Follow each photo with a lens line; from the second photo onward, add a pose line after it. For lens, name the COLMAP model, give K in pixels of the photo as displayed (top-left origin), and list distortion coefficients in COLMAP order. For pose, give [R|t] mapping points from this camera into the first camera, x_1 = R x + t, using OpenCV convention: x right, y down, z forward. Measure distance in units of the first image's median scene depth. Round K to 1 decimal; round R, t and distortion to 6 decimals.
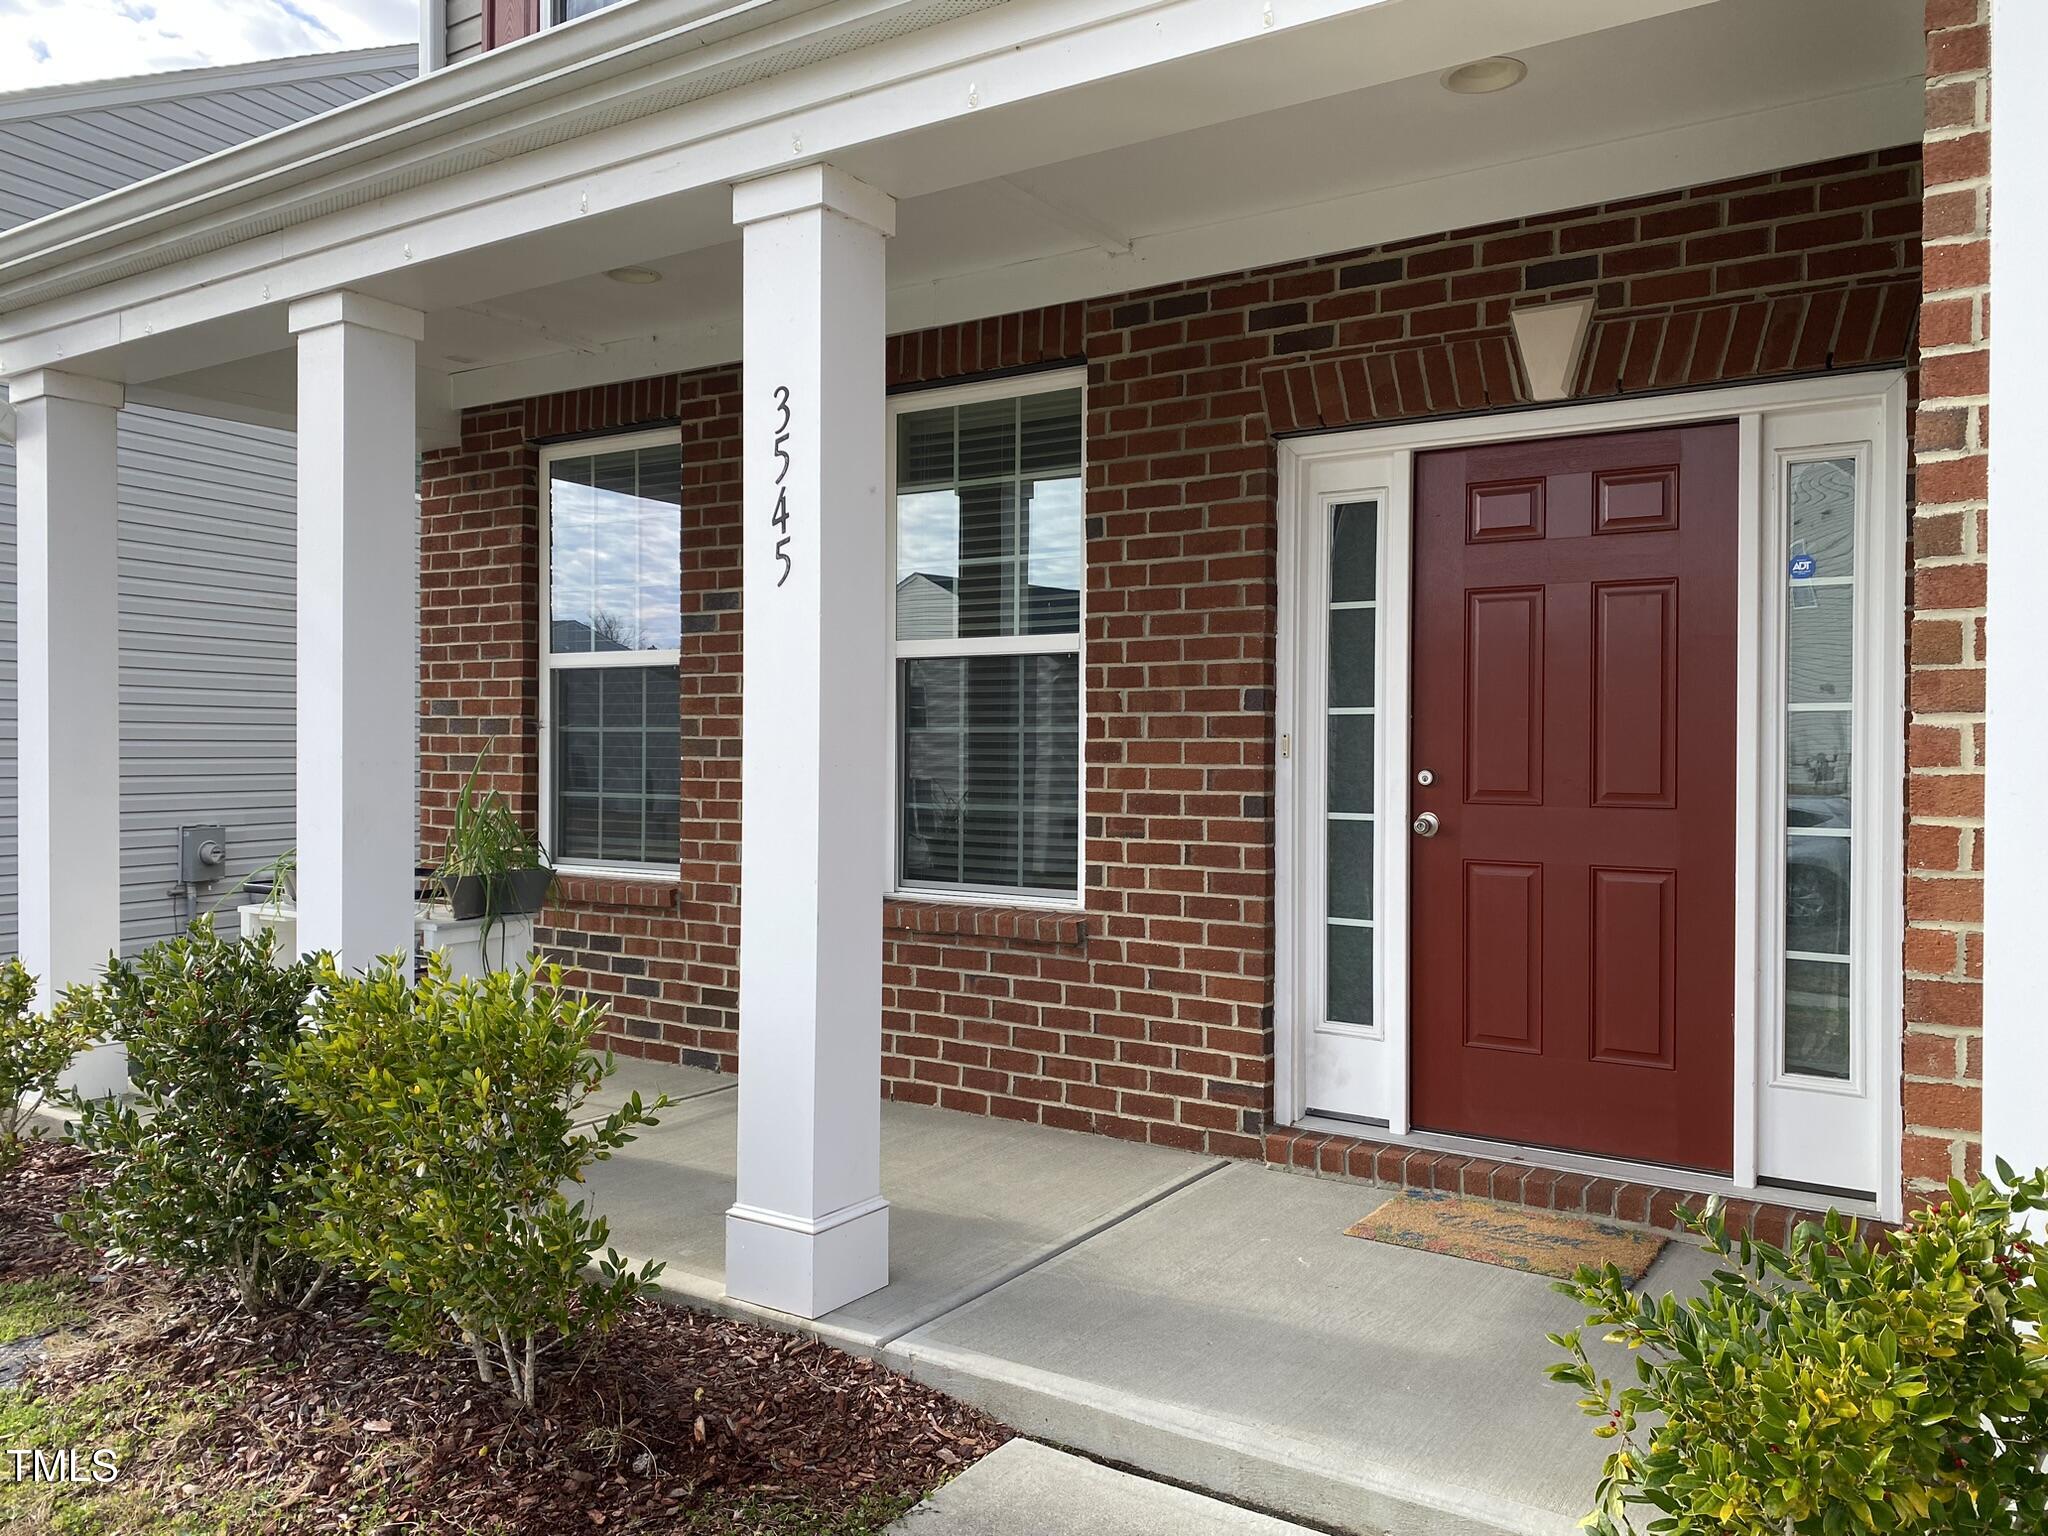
lens RADIAL K [[1544.8, 0, 1021.5], [0, 1544.8, 754.8], [0, 0, 1]] dist [0.035224, -0.041566]
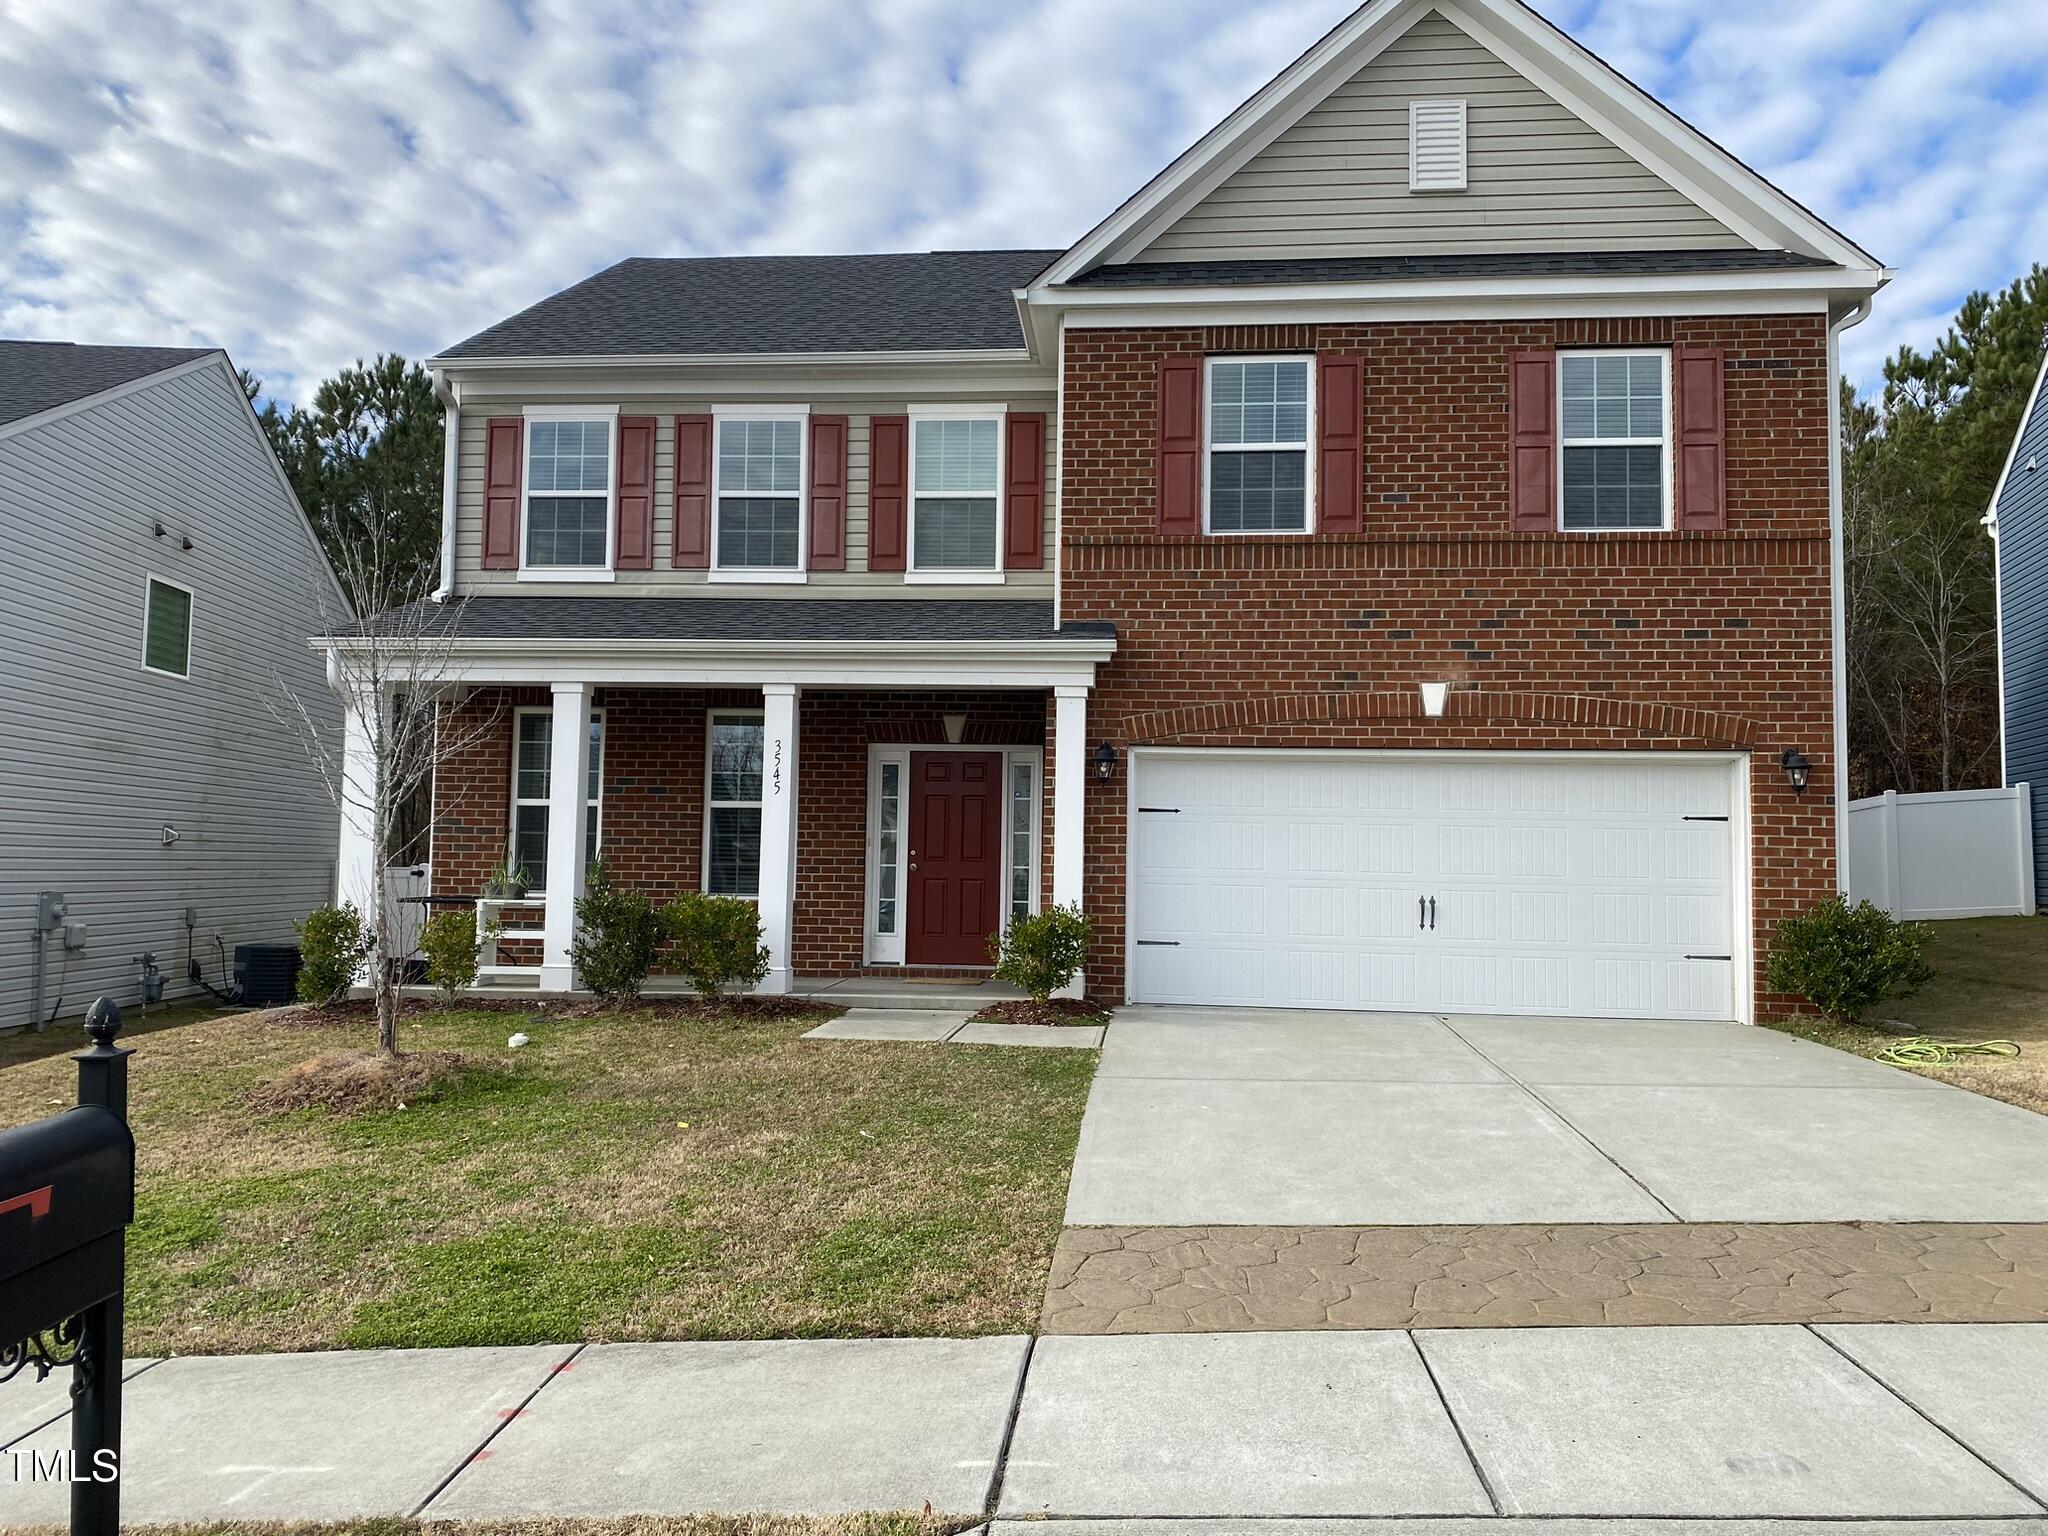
lens RADIAL K [[1544.8, 0, 1016.8], [0, 1544.8, 780.1], [0, 0, 1]] dist [0.035224, -0.041566]
pose [[0.877485, 0.036957, 0.478178, -1.057688], [-0.007475, 0.997959, -0.063413, 0.063876], [-0.479546, 0.052069, 0.875971, -1.862961]]
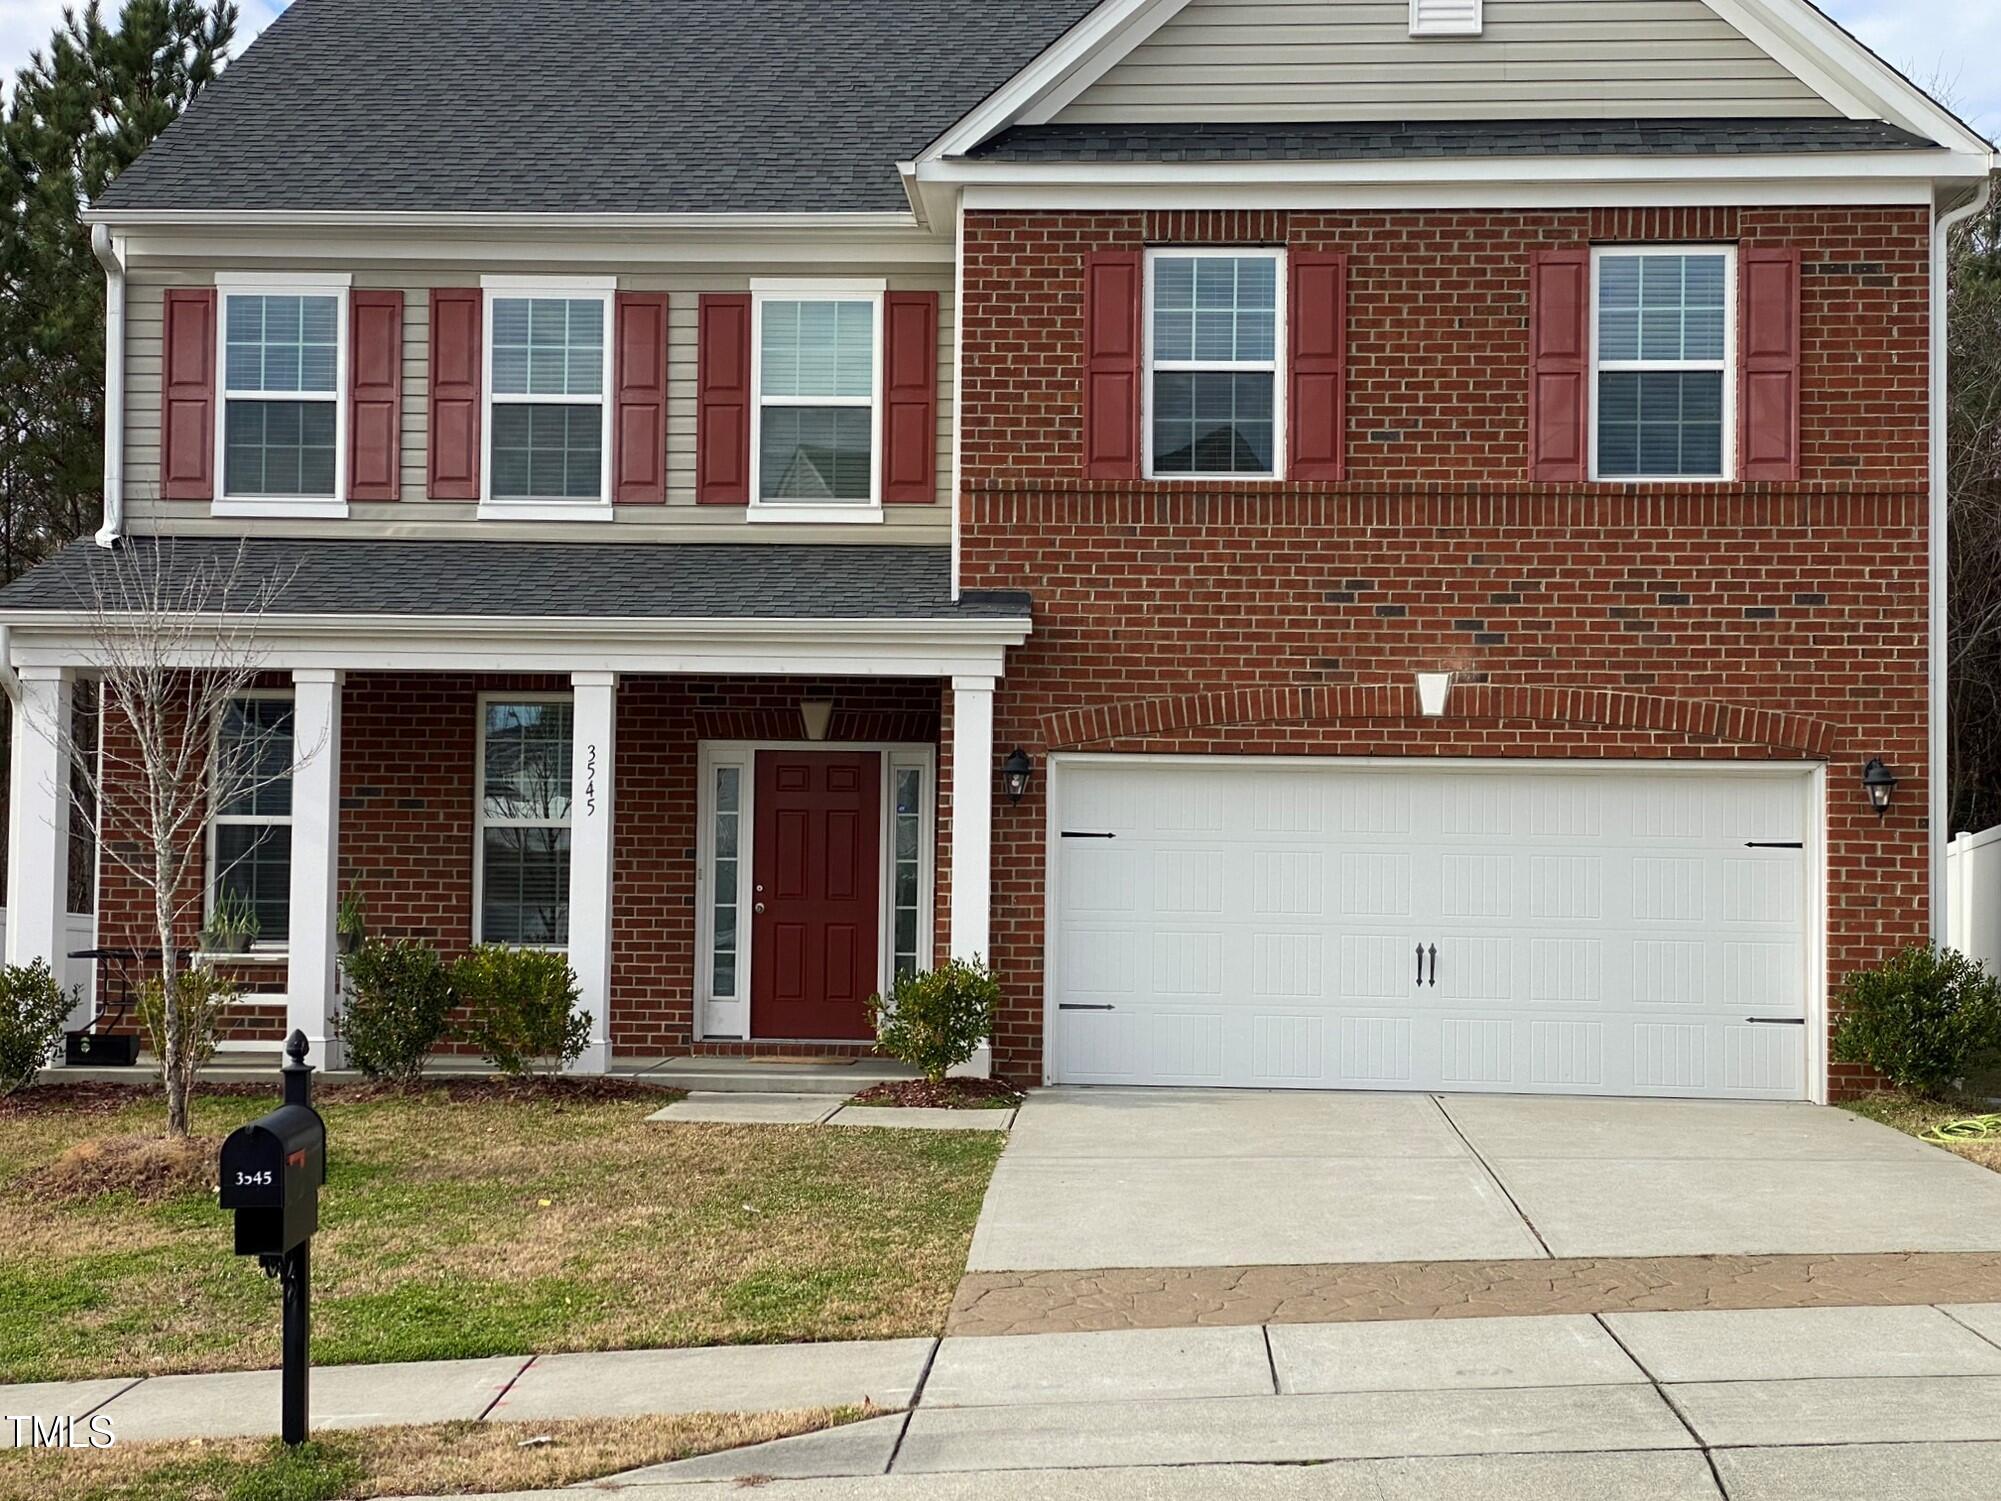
lens RADIAL K [[3028.8, 0, 990.5], [0, 3028.8, 742.0], [0, 0, 1]] dist [0.089554, 0.000000]
pose [[0.857548, 0.030546, 0.513497, -1.779317], [-0.003824, 0.998586, -0.053017, 0.035689], [-0.514391, 0.043500, 0.856452, -3.083972]]
